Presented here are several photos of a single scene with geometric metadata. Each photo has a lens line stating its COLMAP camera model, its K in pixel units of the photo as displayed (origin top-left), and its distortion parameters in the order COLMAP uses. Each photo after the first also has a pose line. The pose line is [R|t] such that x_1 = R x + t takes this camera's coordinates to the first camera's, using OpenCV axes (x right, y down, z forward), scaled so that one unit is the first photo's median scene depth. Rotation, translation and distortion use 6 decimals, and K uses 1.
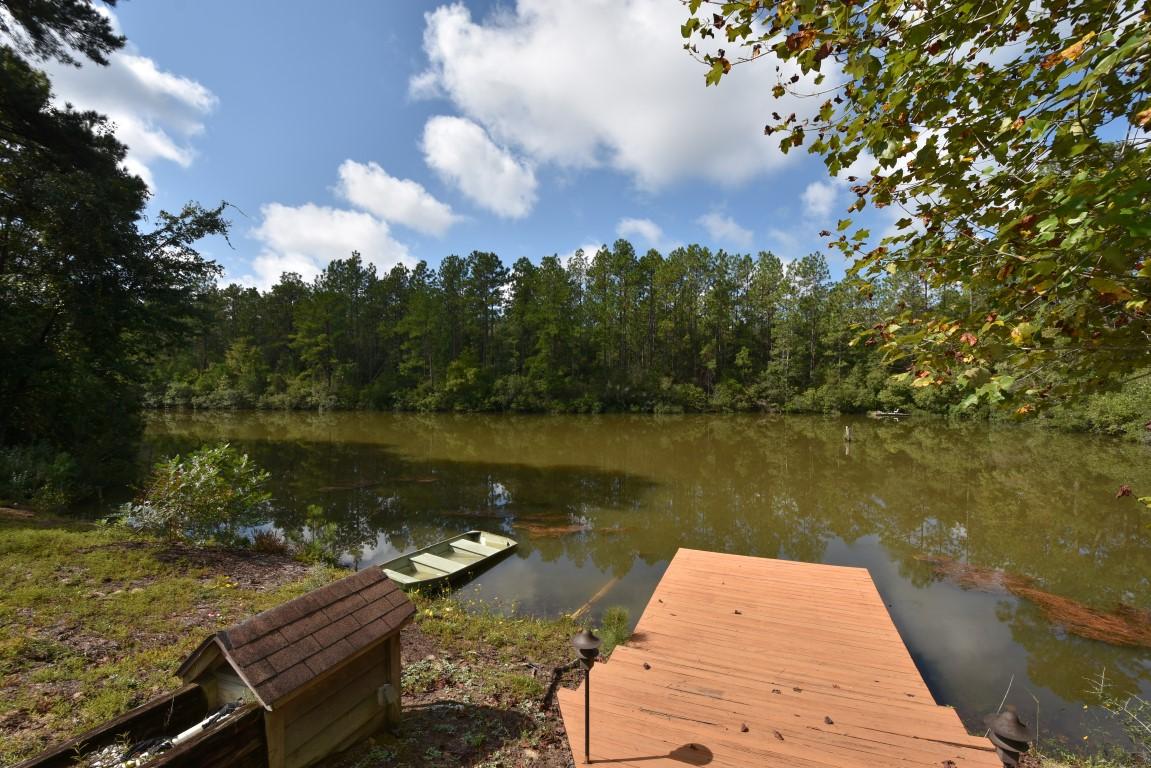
lens RADIAL K [[507.1, 0, 575.6], [0, 507.1, 383.7], [0, 0, 1]] dist [-0.003833, -0.001159]
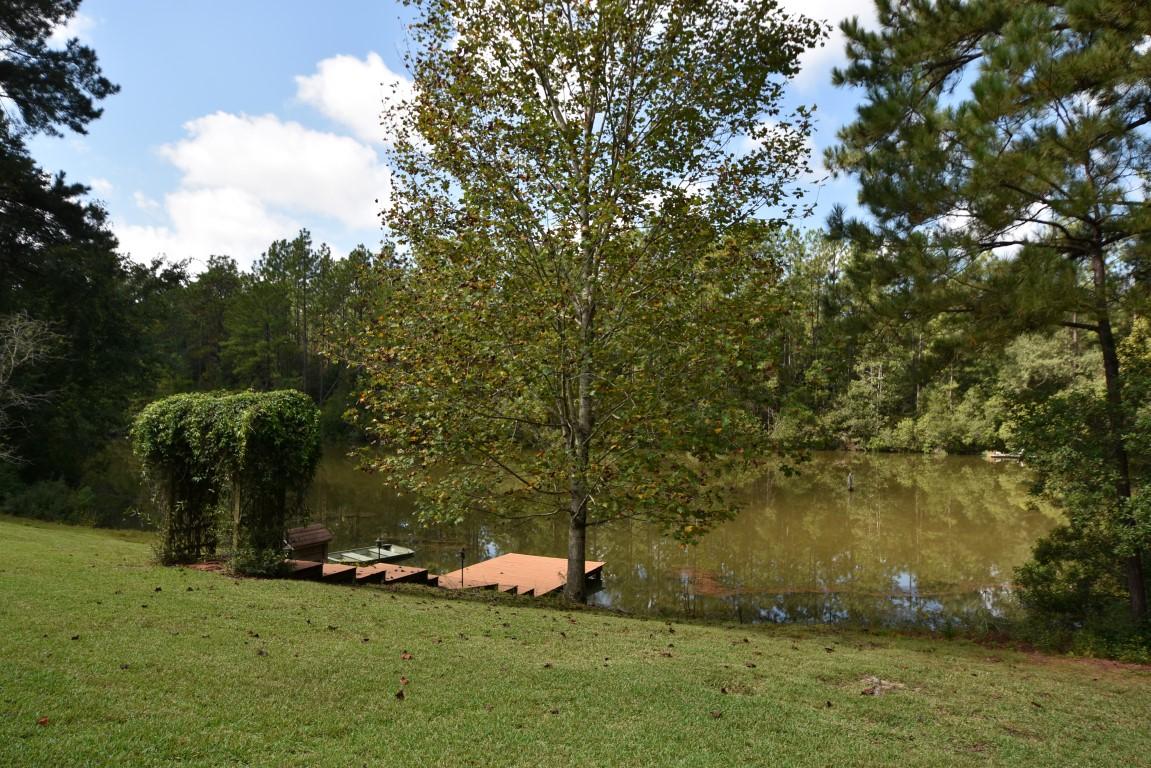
lens RADIAL K [[822.1, 0, 576.3], [0, 822.1, 386.8], [0, 0, 1]] dist [0.015469, 0.006657]
pose [[0.996061, 0.008306, -0.088280, 0.093948], [-0.009044, 0.999927, -0.007958, -0.022225], [0.088207, 0.008725, 0.996064, -0.217709]]
